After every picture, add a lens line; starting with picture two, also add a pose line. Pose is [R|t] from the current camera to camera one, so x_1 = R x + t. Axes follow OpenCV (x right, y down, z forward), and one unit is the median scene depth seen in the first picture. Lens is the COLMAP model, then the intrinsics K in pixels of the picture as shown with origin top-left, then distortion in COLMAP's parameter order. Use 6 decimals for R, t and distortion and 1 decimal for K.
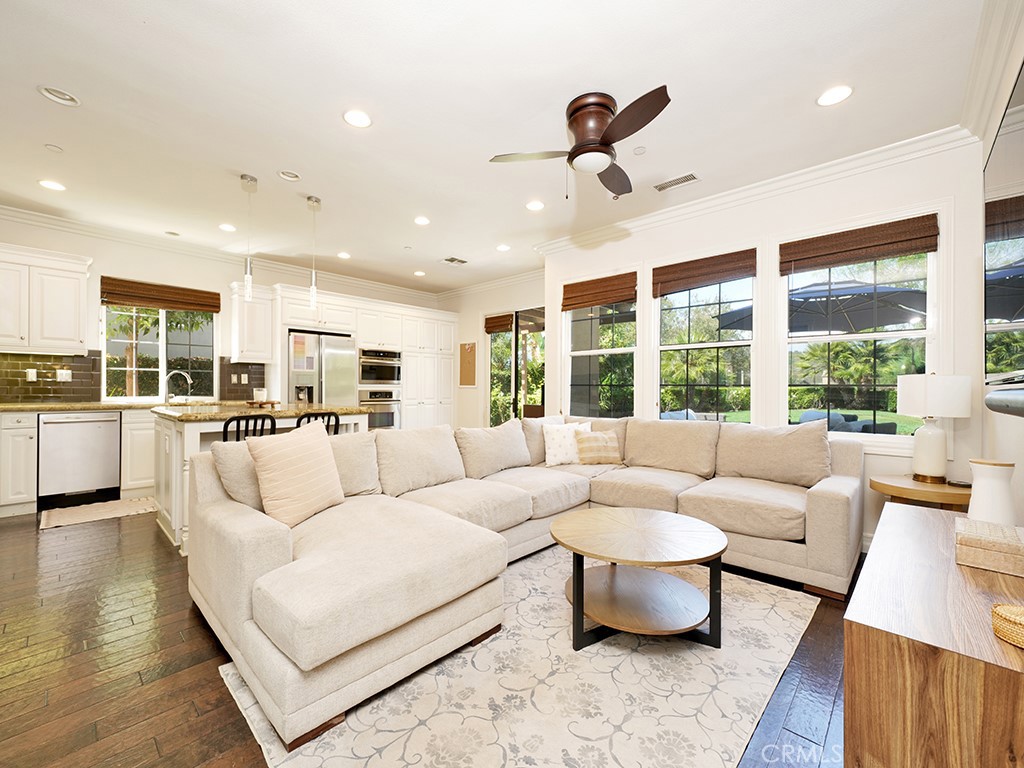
lens RADIAL K [[427.0, 0, 506.0], [0, 427.0, 388.5], [0, 0, 1]] dist [-0.001395, 0.000678]
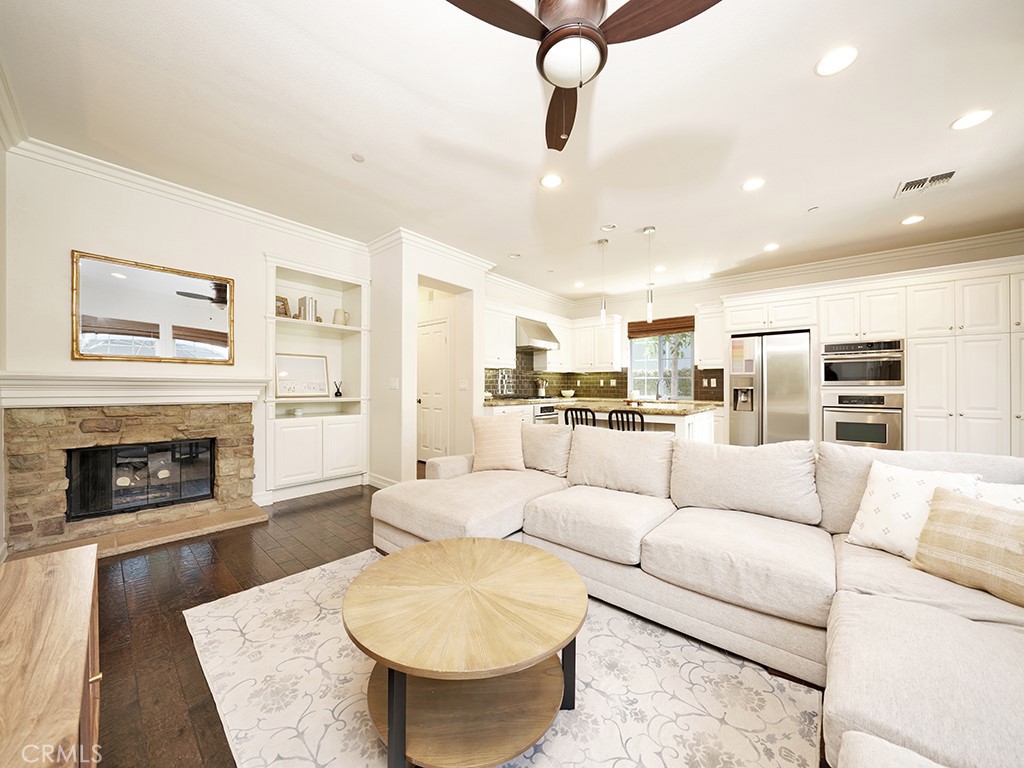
lens RADIAL K [[356.6, 0, 509.8], [0, 356.6, 388.1], [0, 0, 1]] dist [-0.016830, 0.000160]
pose [[0.057906, -0.004064, -0.998314, 0.370052], [-0.005506, 0.999975, -0.004390, -0.000186], [0.998307, 0.005751, 0.057882, 0.420302]]
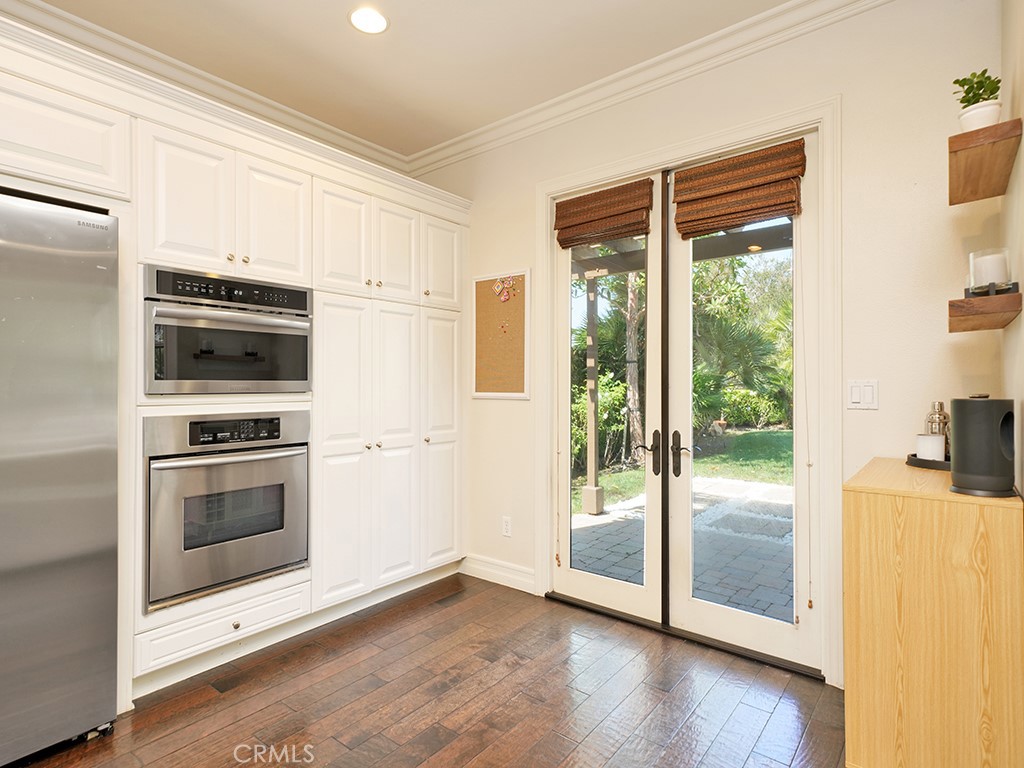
lens RADIAL K [[528.8, 0, 512.0], [0, 528.8, 384.0], [0, 0, 1]] dist [-0.000134, 0.000134]
pose [[0.996697, -0.008382, 0.080772, -0.165733], [0.008967, 0.999936, -0.006882, -0.015965], [-0.080709, 0.007584, 0.996709, 0.773898]]
